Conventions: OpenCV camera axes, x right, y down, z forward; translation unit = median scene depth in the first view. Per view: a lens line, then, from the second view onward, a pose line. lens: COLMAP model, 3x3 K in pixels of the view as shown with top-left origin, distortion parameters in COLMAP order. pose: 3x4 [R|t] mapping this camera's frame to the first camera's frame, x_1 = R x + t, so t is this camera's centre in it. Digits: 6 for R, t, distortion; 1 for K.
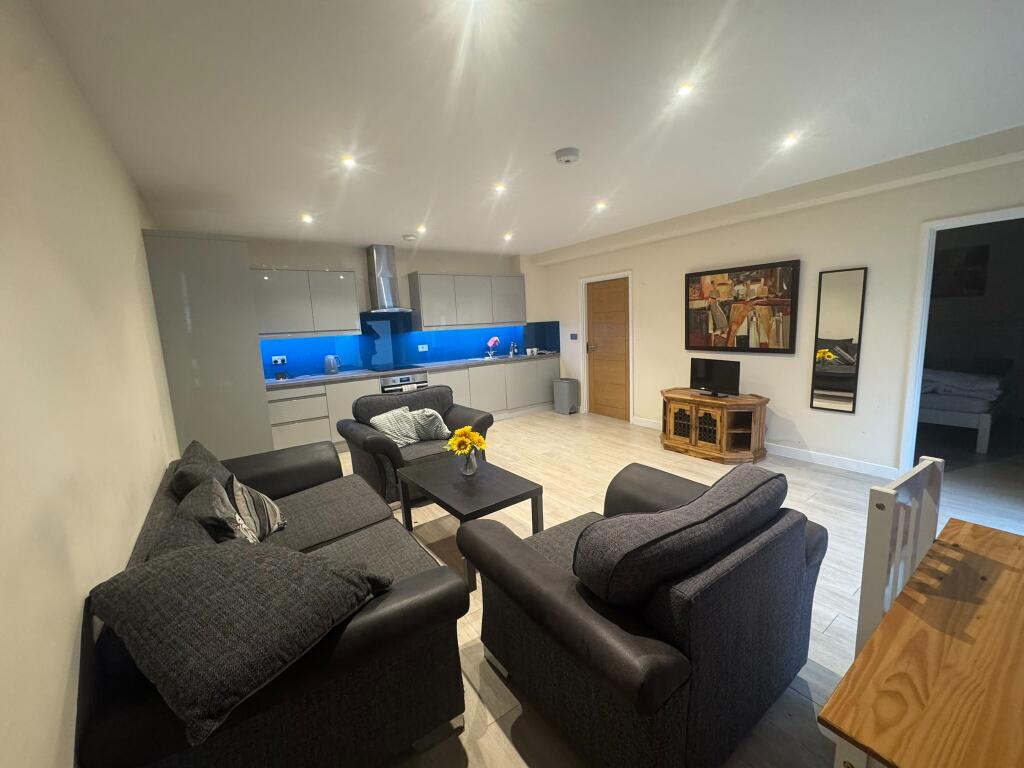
lens RADIAL K [[409.1, 0, 509.7], [0, 409.1, 384.4], [0, 0, 1]] dist [-0.007602, 0.000318]
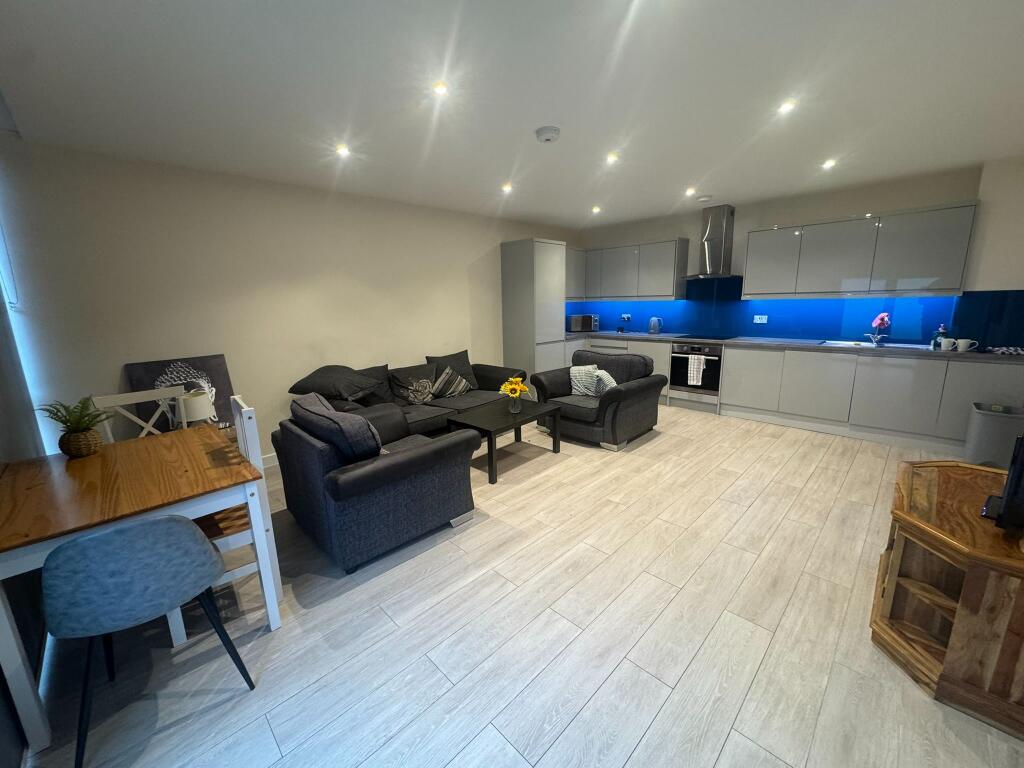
lens RADIAL K [[409.1, 0, 510.3], [0, 409.1, 385.0], [0, 0, 1]] dist [-0.007602, 0.000318]
pose [[0.170270, 0.246520, -0.954063, 0.653382], [-0.131315, 0.965242, 0.225973, -0.096416], [0.976609, 0.086806, 0.196723, 0.406066]]
